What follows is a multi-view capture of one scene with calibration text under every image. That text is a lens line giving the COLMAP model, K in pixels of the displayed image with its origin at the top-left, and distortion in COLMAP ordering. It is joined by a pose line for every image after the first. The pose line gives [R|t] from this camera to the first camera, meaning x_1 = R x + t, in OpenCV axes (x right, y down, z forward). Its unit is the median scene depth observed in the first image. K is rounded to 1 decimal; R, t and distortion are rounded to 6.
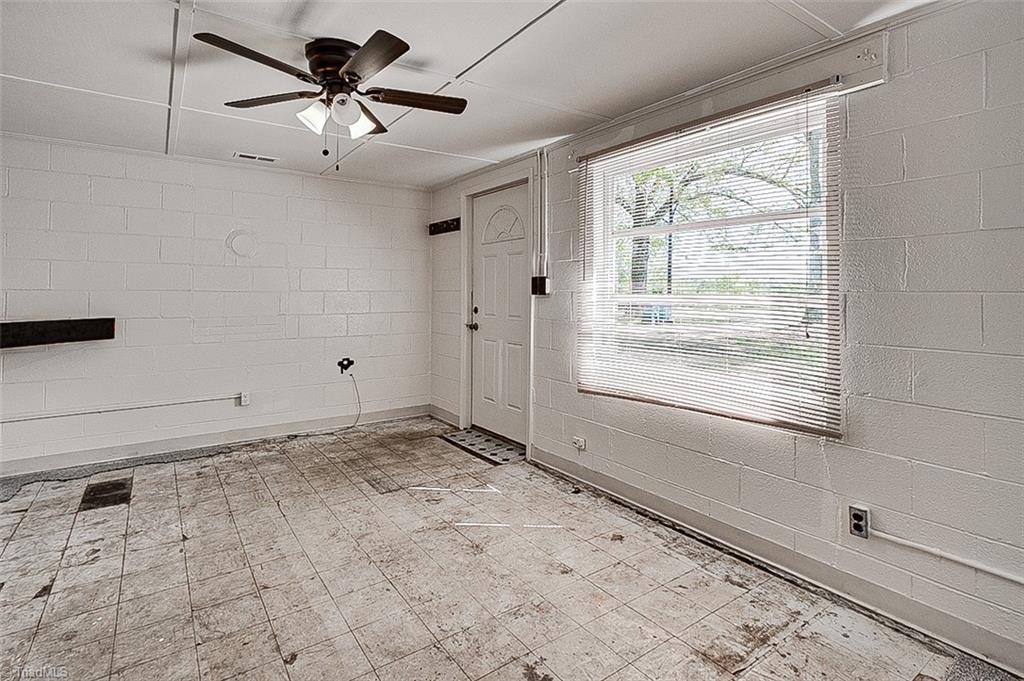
lens RADIAL K [[500.8, 0, 508.9], [0, 500.8, 343.4], [0, 0, 1]] dist [-0.003250, 0.000491]
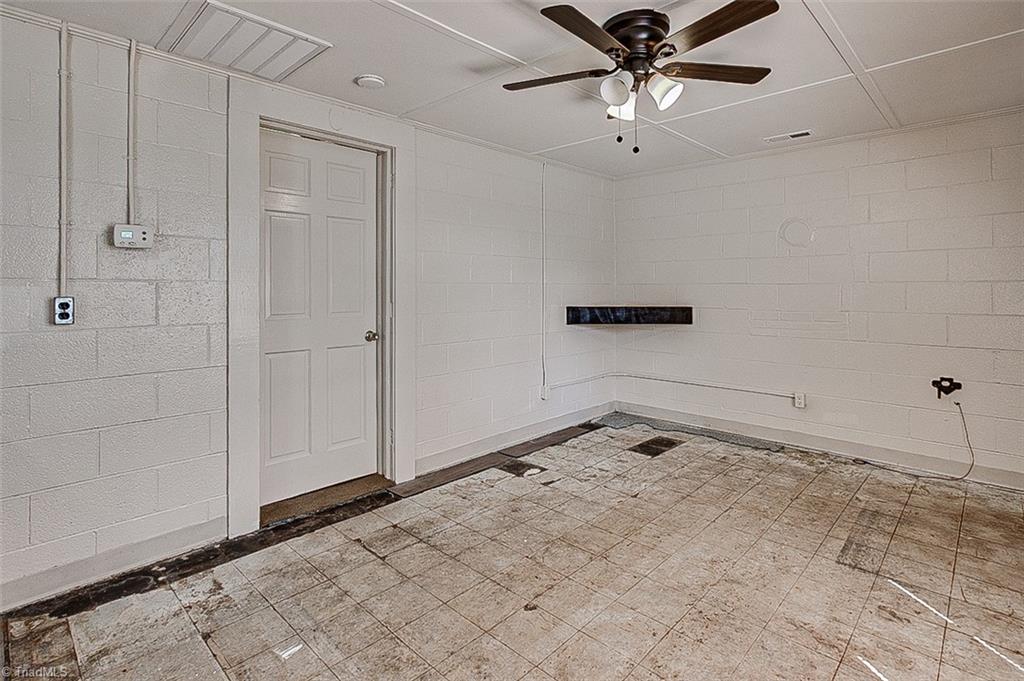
lens RADIAL K [[500.8, 0, 509.6], [0, 500.8, 336.8], [0, 0, 1]] dist [-0.003250, 0.000491]
pose [[0.186905, 0.091803, -0.978079, 0.348399], [-0.093340, 0.992779, 0.075346, -0.033319], [0.977934, 0.077211, 0.194124, 0.395257]]
